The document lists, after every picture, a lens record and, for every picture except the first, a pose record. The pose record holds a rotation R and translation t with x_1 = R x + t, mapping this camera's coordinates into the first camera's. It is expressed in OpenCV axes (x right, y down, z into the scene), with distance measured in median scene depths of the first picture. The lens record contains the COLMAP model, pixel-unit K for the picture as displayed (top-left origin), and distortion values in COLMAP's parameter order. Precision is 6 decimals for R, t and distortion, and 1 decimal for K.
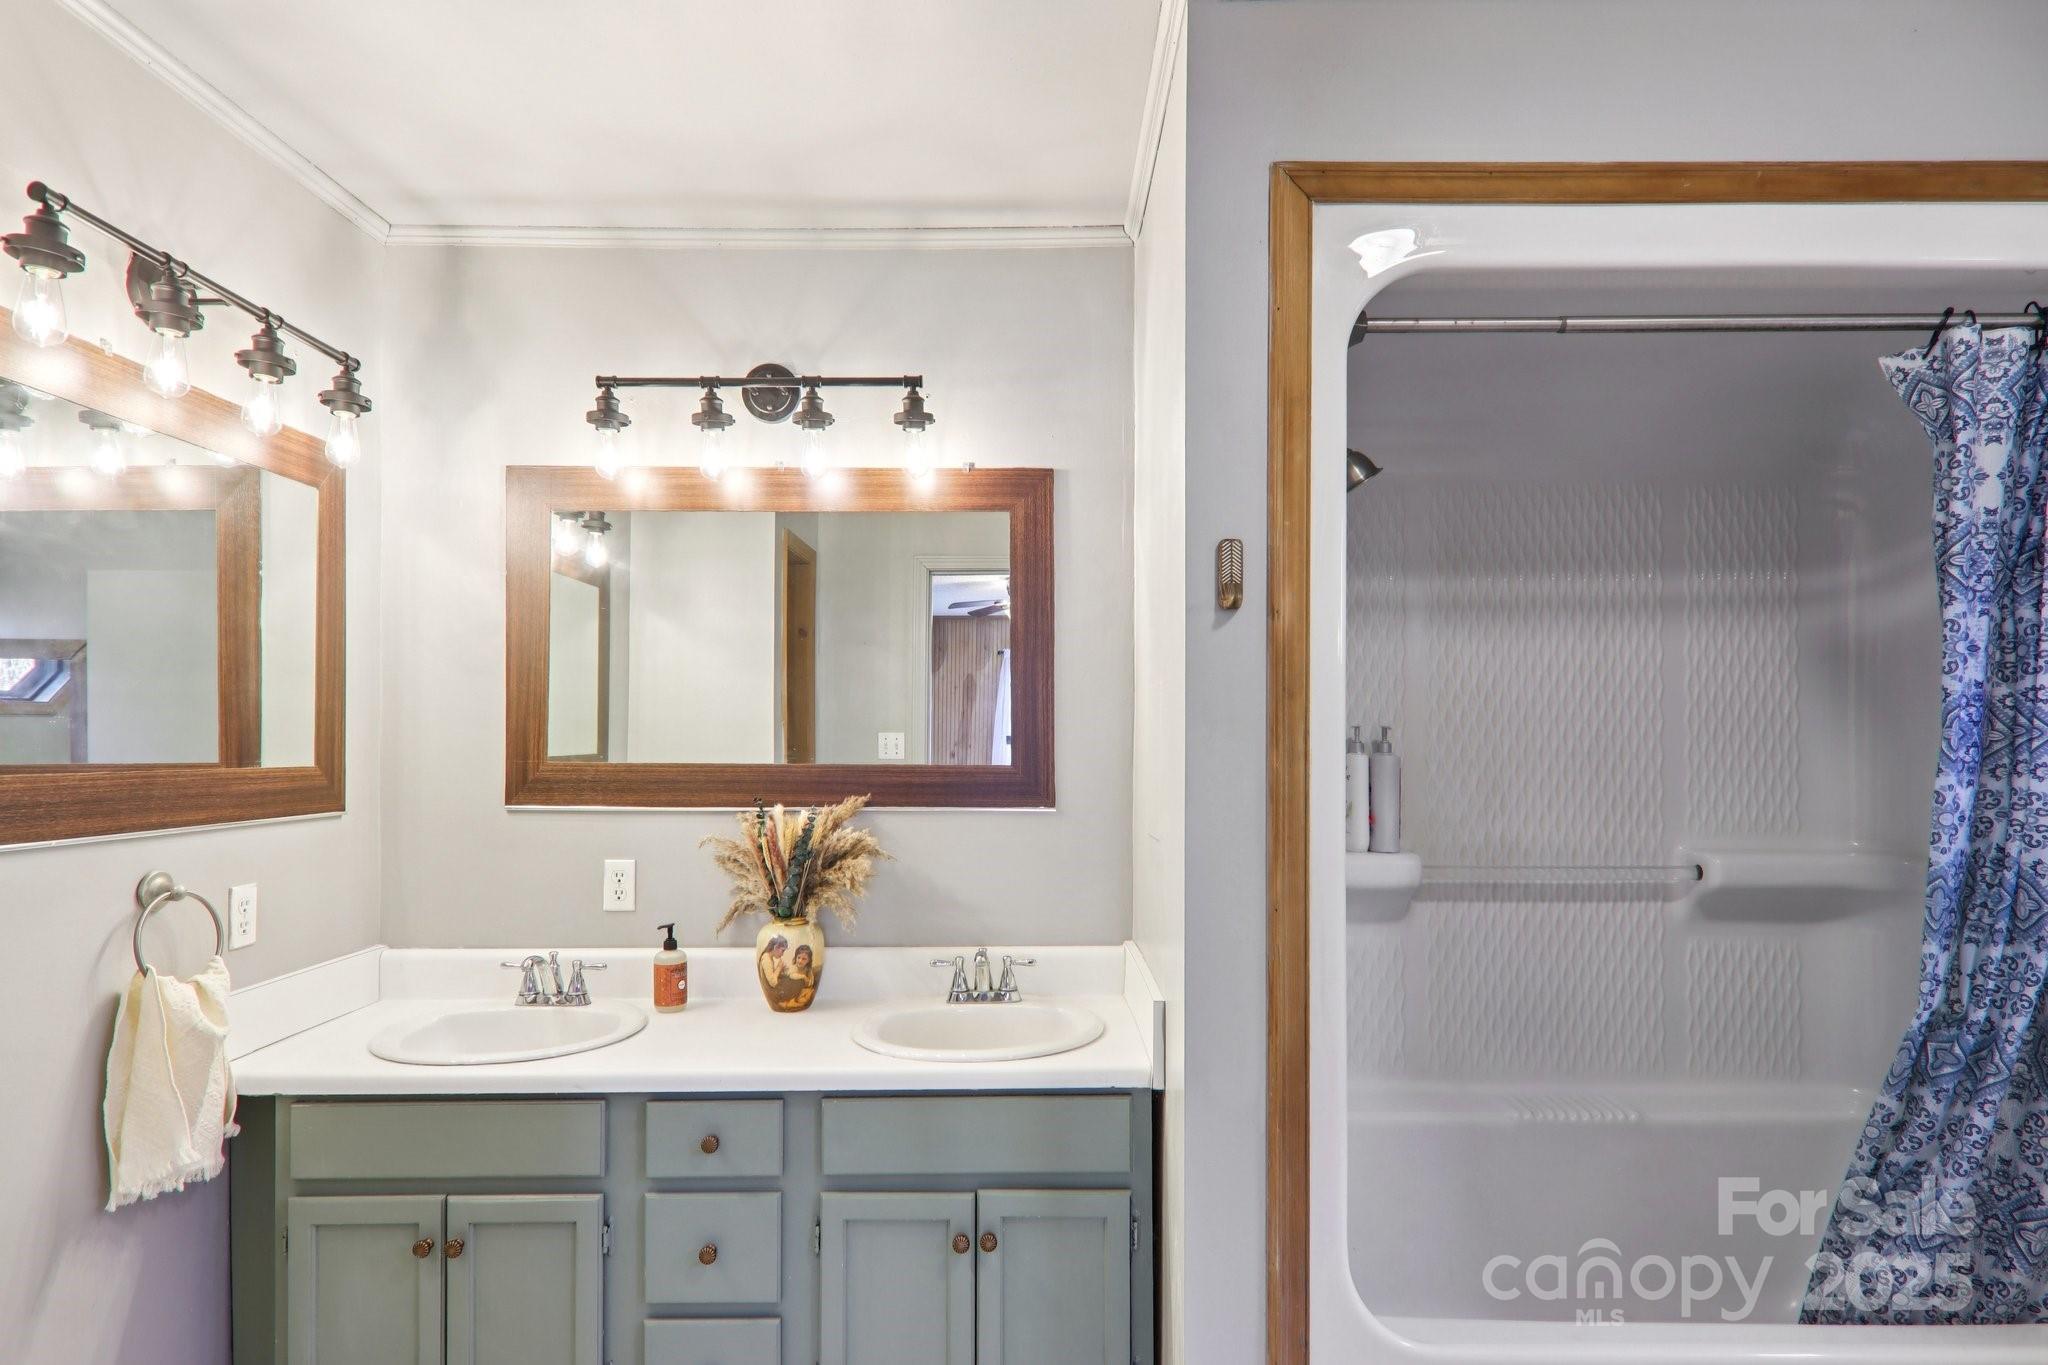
lens RADIAL K [[1134.0, 0, 1049.9], [0, 1134.0, 737.7], [0, 0, 1]] dist [0.027781, -0.009028]
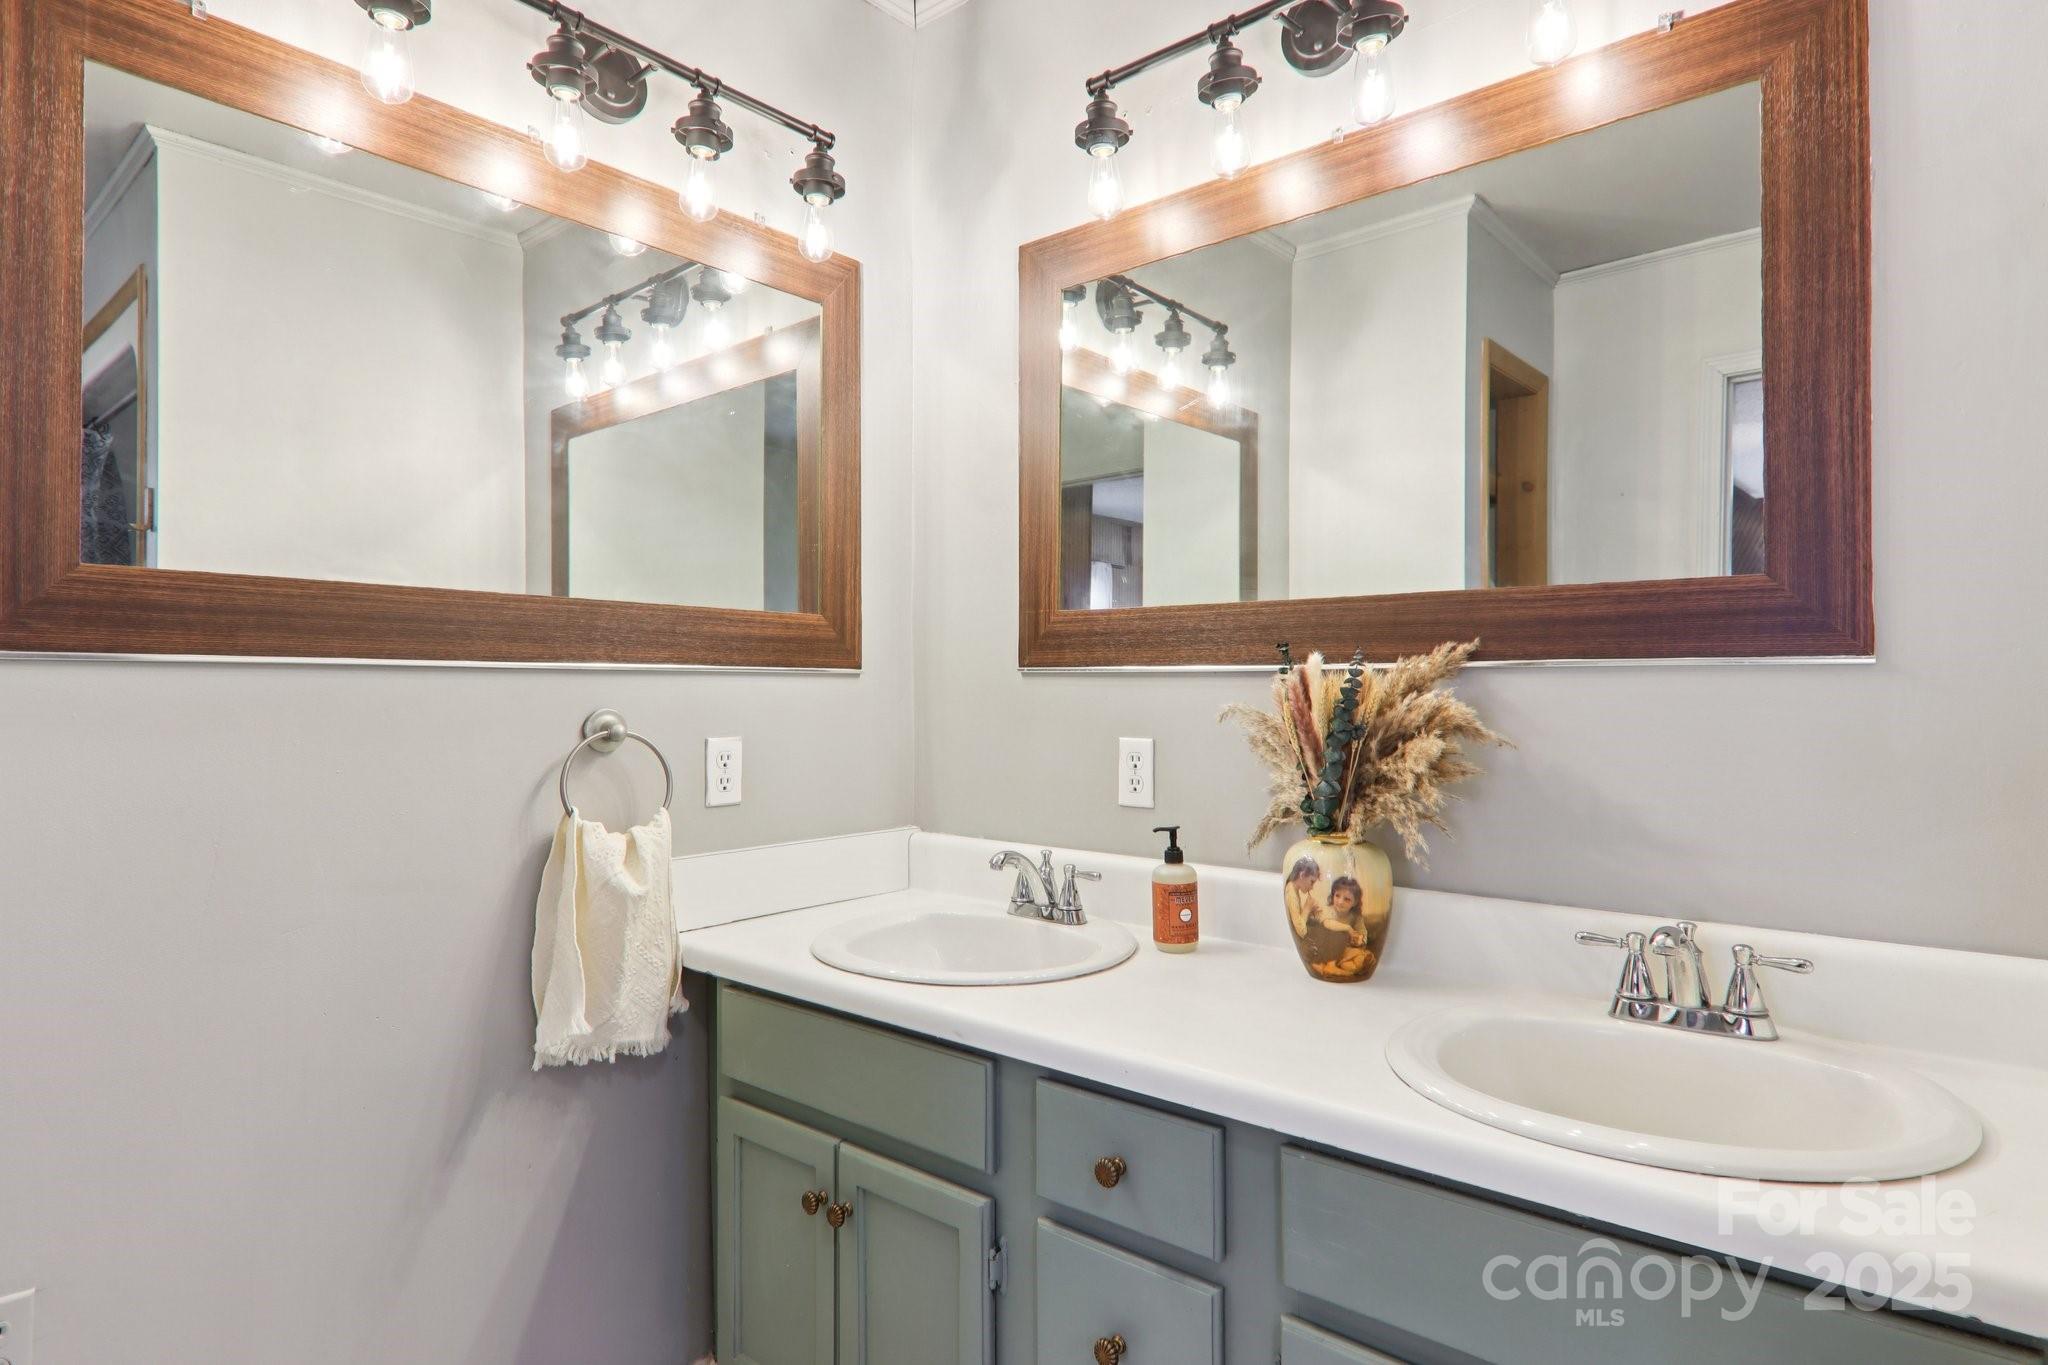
lens RADIAL K [[1134.0, 0, 1019.6], [0, 1134.0, 689.3], [0, 0, 1]] dist [0.027781, -0.009028]
pose [[0.751854, -0.002568, -0.659324, 0.057548], [0.005034, 0.999986, 0.001846, 0.077869], [0.659310, -0.004707, 0.751856, 0.415259]]
